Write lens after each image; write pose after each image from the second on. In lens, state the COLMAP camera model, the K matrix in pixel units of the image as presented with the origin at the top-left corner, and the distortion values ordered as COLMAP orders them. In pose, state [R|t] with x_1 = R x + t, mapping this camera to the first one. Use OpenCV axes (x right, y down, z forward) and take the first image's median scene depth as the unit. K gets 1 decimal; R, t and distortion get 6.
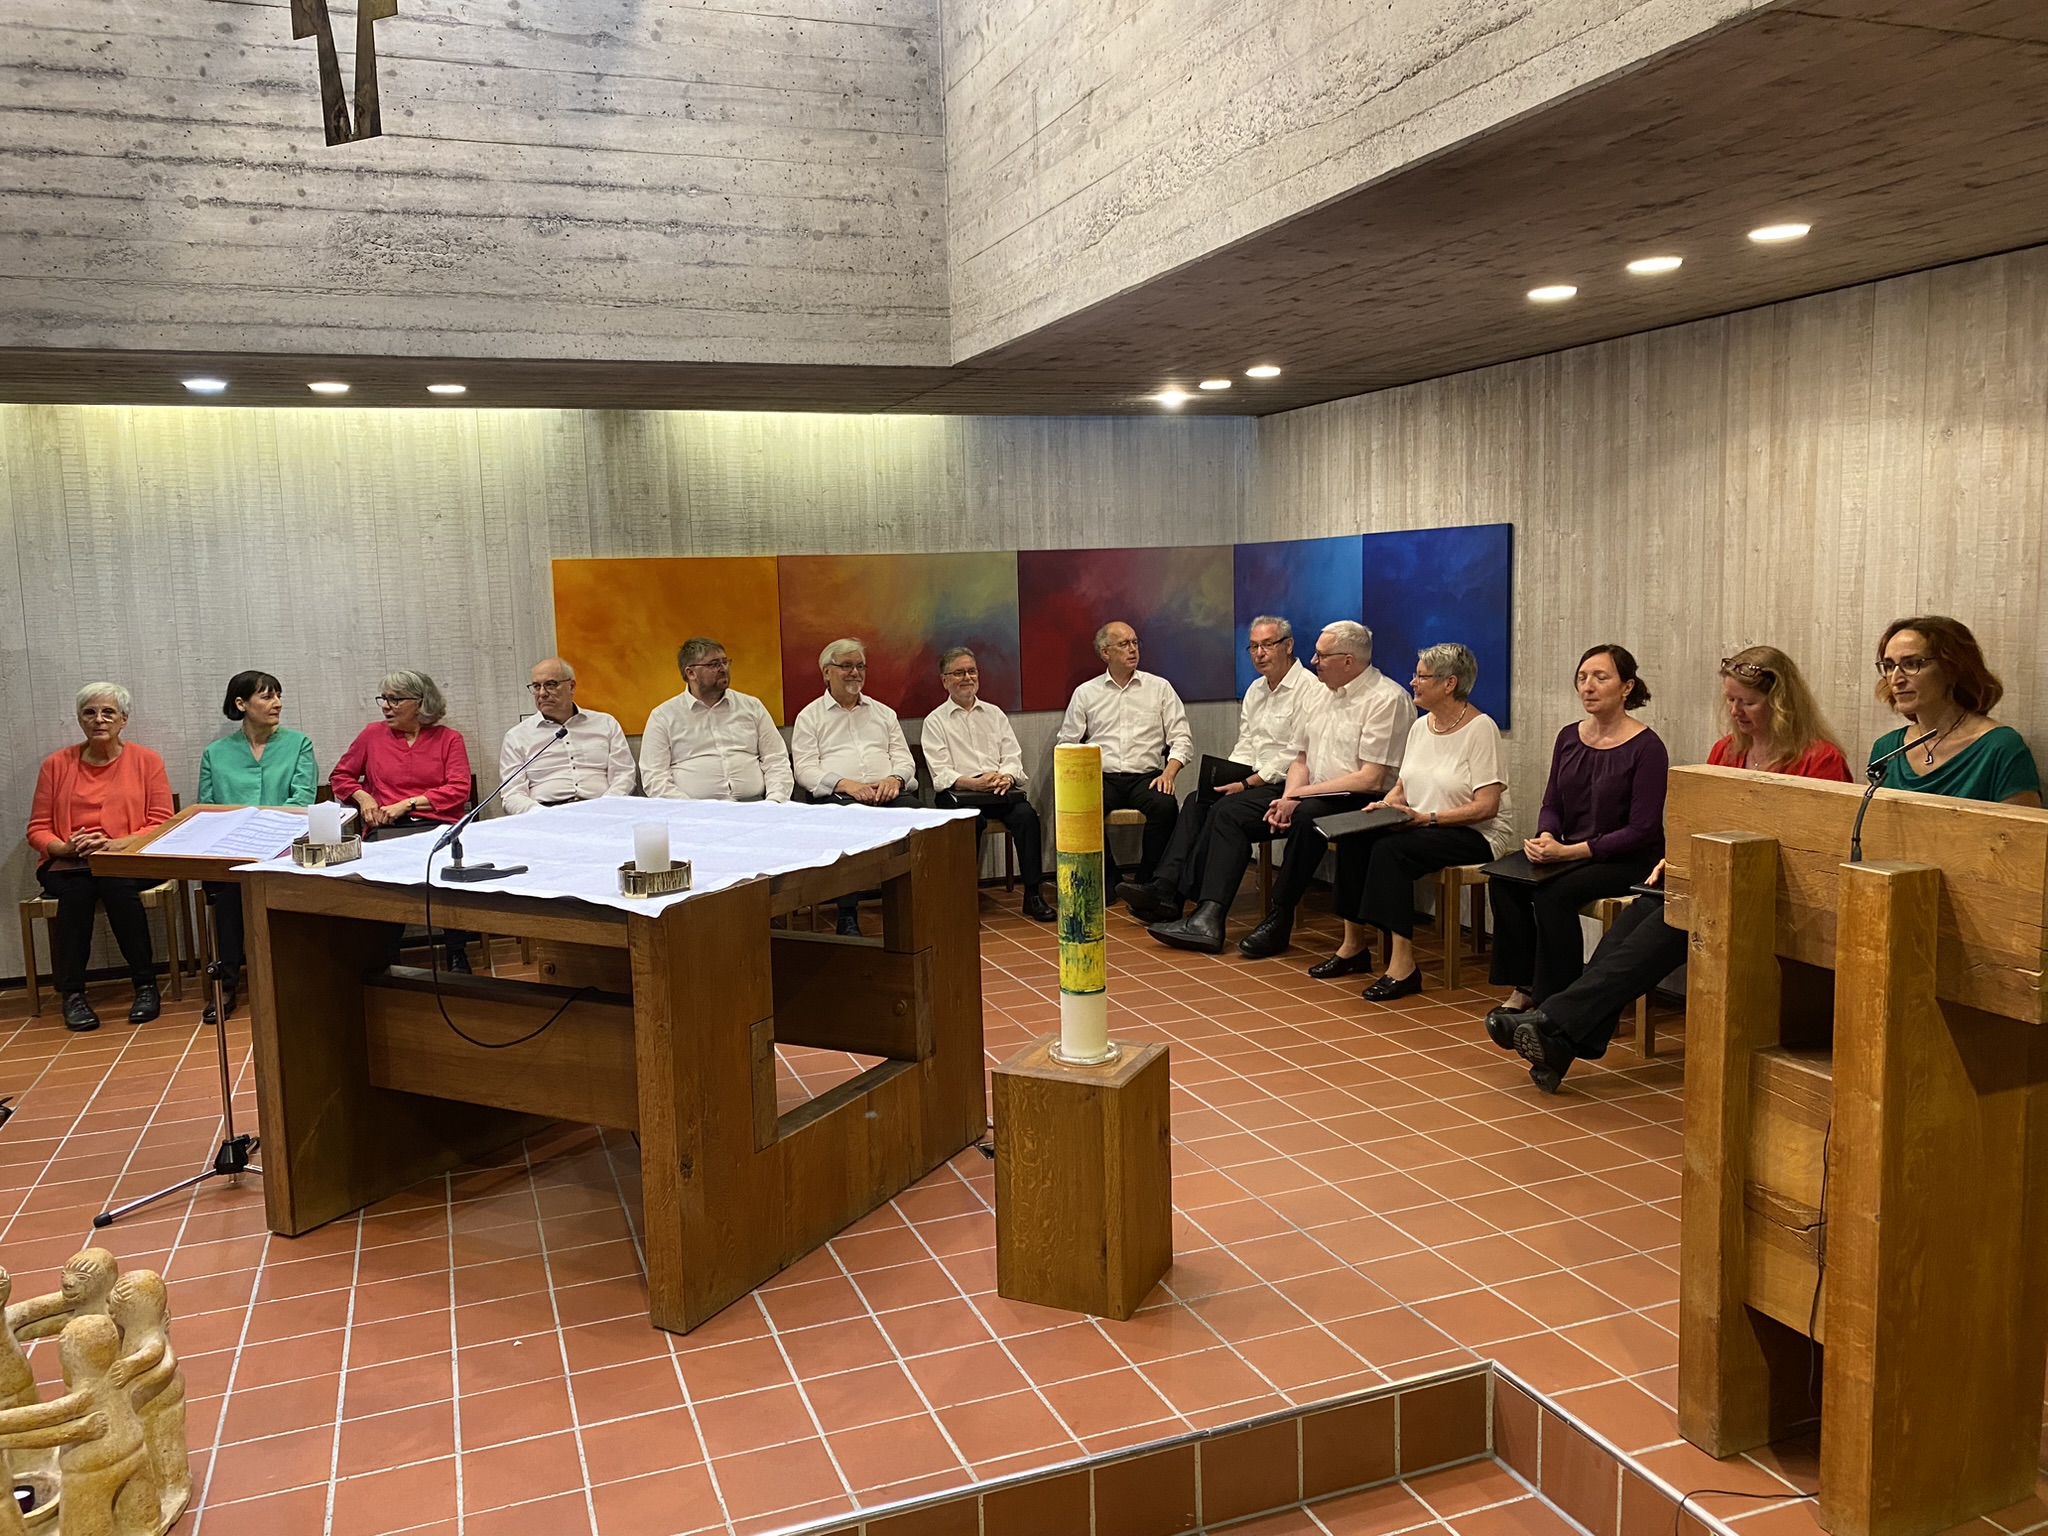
lens RADIAL K [[1574.5, 0, 1011.8], [0, 1574.5, 758.6], [0, 0, 1]] dist [0.015864, 0.000609]
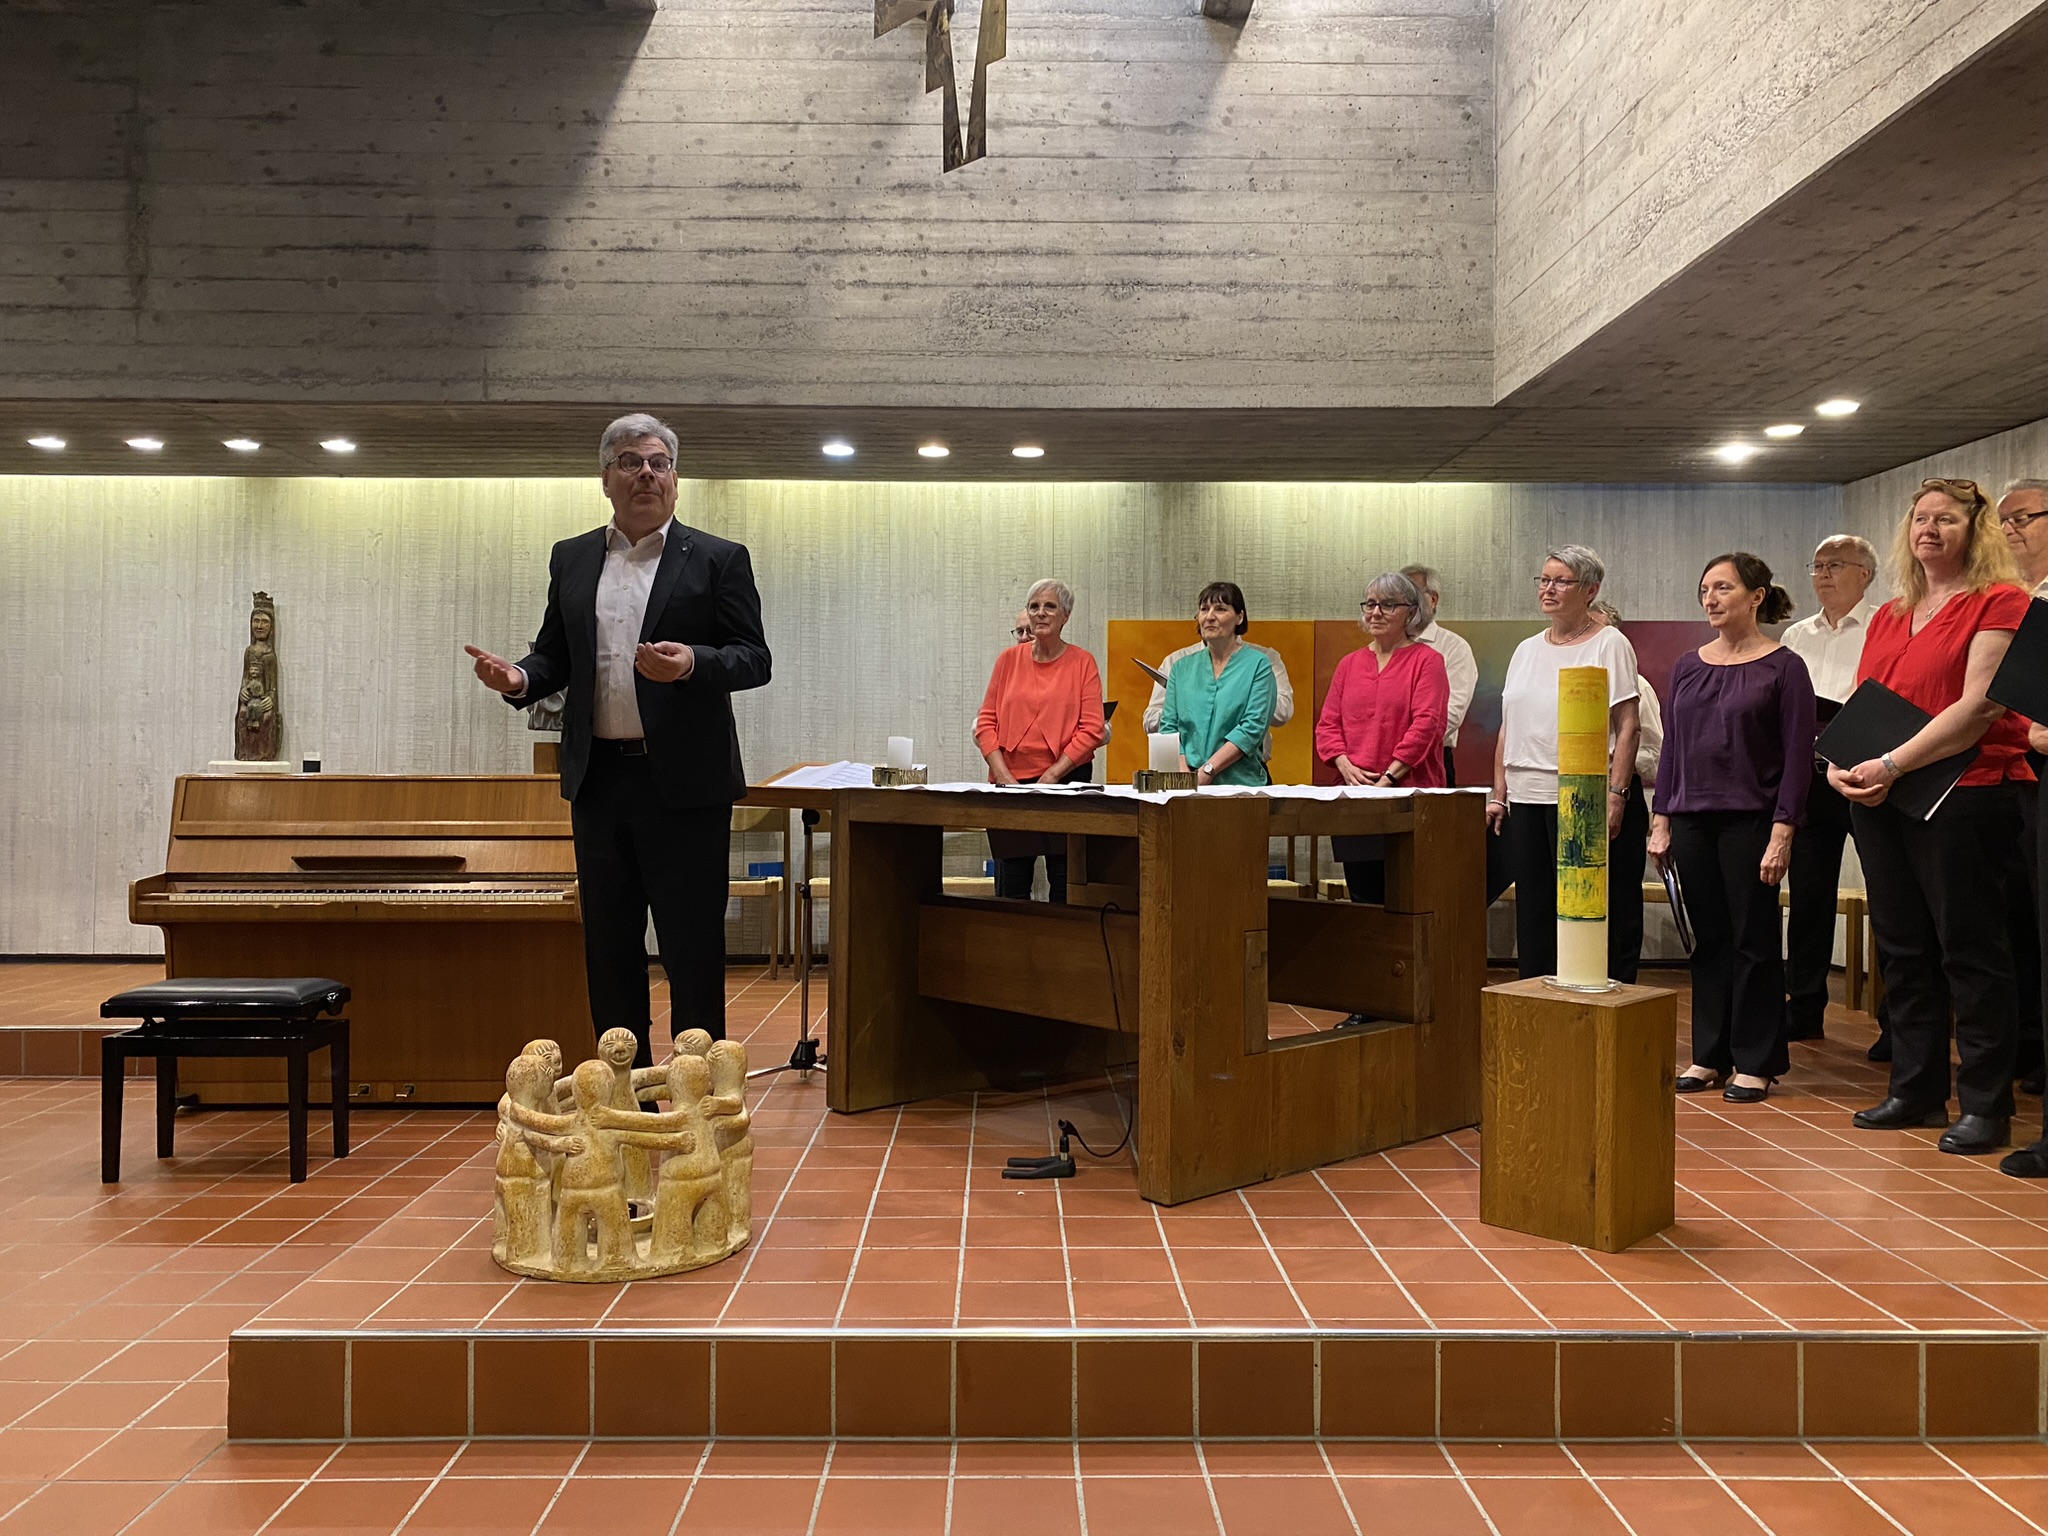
lens RADIAL K [[1574.5, 0, 1021.3], [0, 1574.5, 762.4], [0, 0, 1]] dist [0.015864, 0.000609]
pose [[0.940565, 0.033092, -0.337998, 0.031045], [-0.070220, 0.992685, -0.098216, 0.114983], [0.332275, 0.116113, 0.936008, -0.039826]]
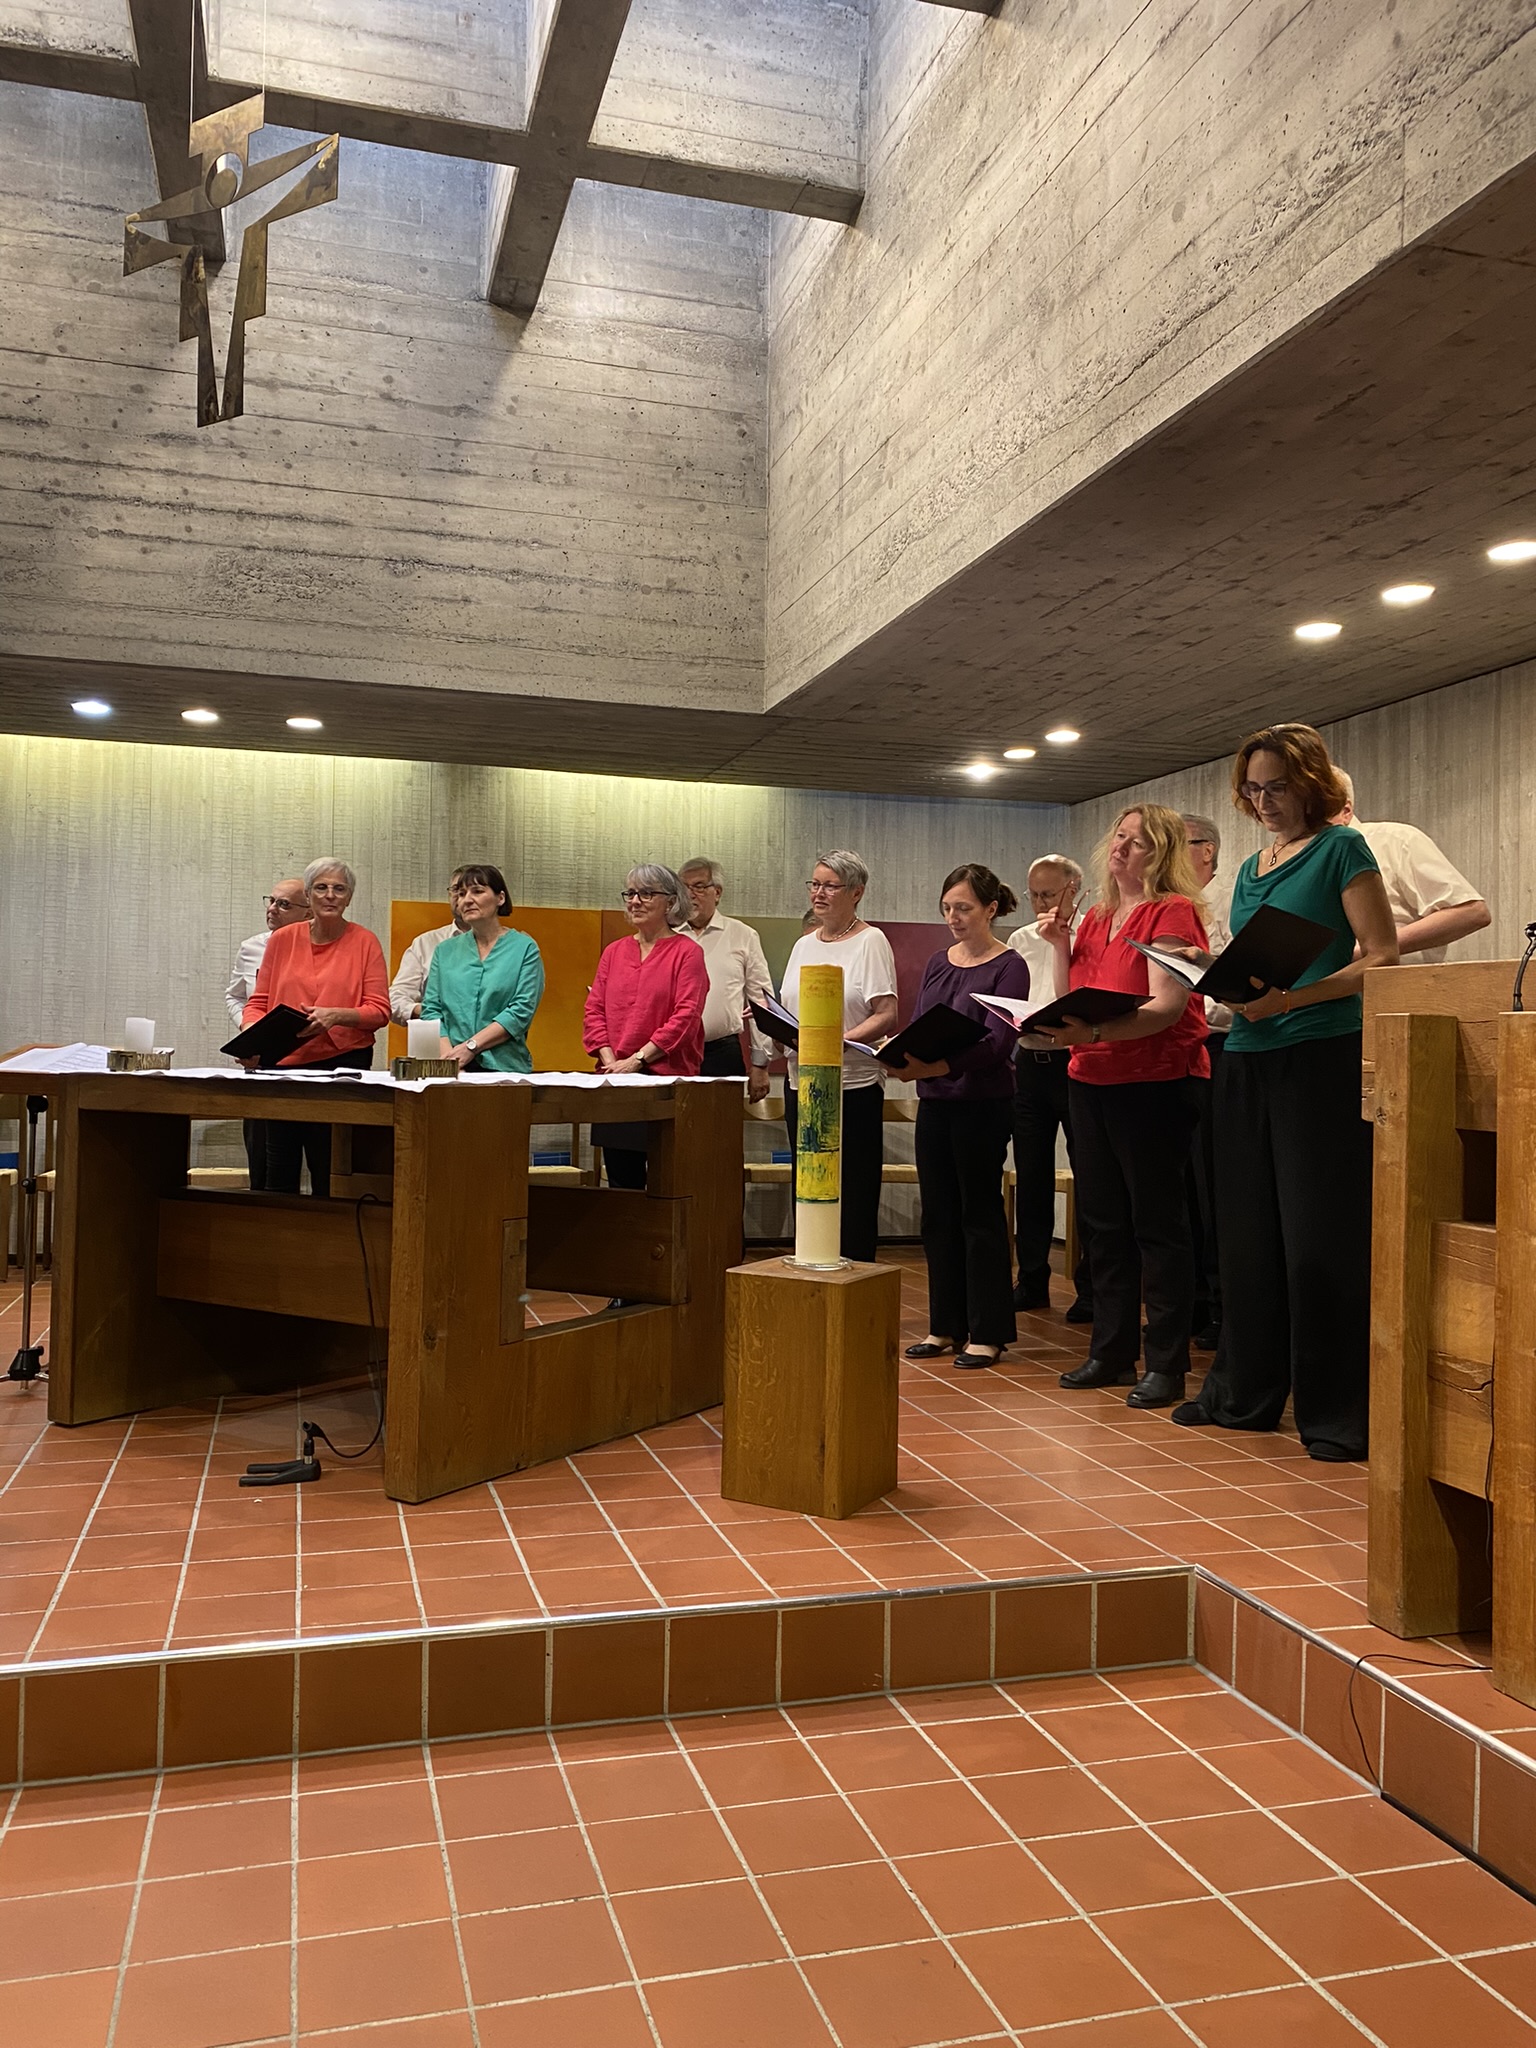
lens RADIAL K [[1574.5, 0, 753.3], [0, 1574.5, 1023.4], [0, 0, 1]] dist [0.015864, 0.000609]
pose [[0.996125, 0.044394, -0.075919, 0.051214], [-0.054051, 0.990002, -0.130283, 0.112206], [0.069376, 0.133882, 0.988566, -0.035621]]
